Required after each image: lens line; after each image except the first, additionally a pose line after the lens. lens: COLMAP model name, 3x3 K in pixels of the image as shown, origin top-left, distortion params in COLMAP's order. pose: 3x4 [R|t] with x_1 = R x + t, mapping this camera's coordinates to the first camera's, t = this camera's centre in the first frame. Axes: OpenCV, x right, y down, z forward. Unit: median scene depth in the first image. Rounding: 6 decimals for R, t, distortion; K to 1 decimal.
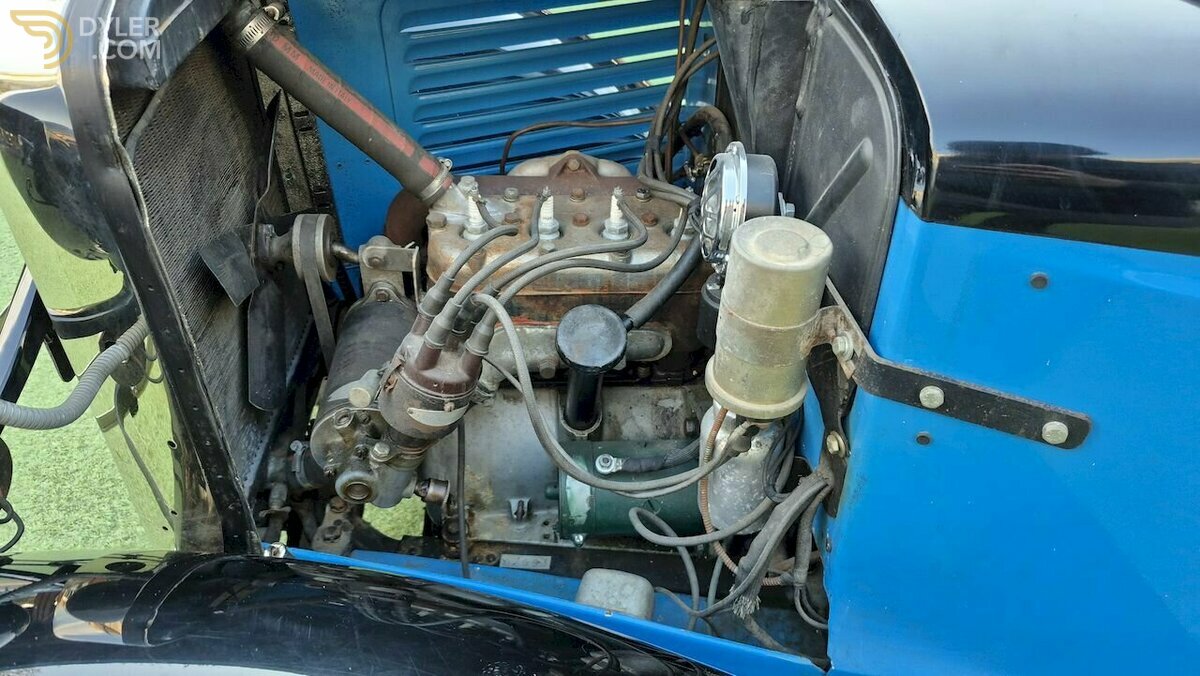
lens RADIAL K [[852.8, 0, 592.4], [0, 852.8, 335.5], [0, 0, 1]] dist [0.123158, -0.186936]
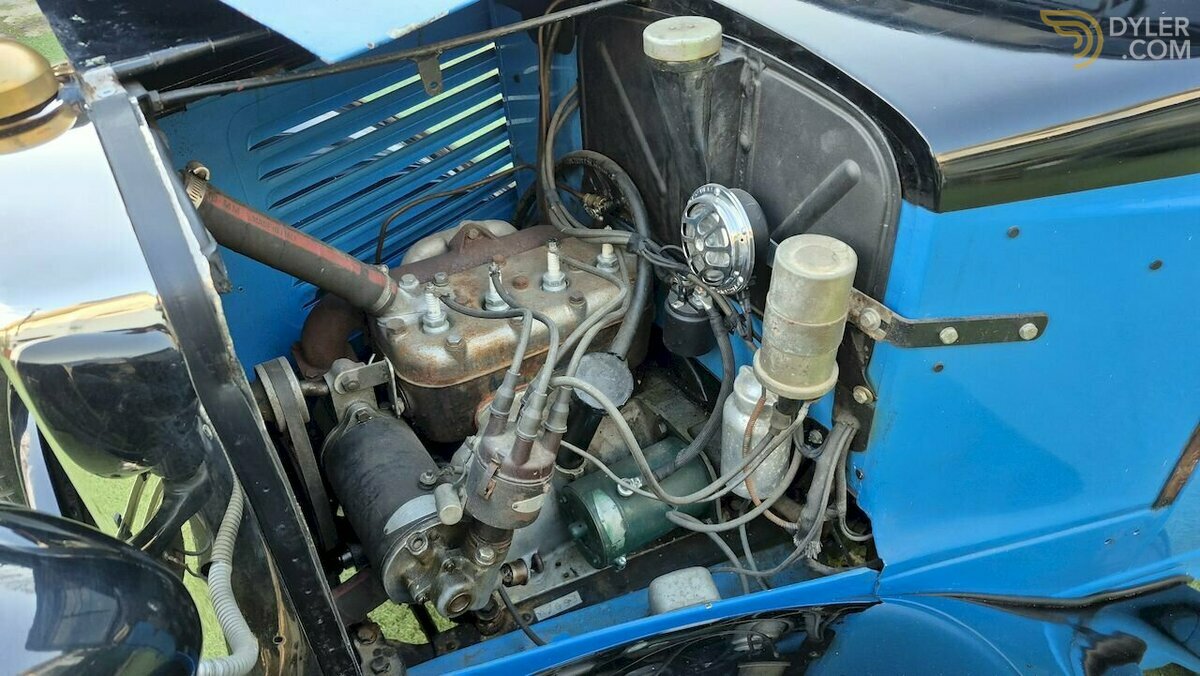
lens RADIAL K [[852.8, 0, 592.4], [0, 852.8, 335.5], [0, 0, 1]] dist [0.123158, -0.186936]
pose [[0.873655, -0.319797, 0.366685, -0.468144], [0.317851, 0.945735, 0.067499, -0.157388], [-0.368372, 0.057581, 0.927893, -0.023063]]
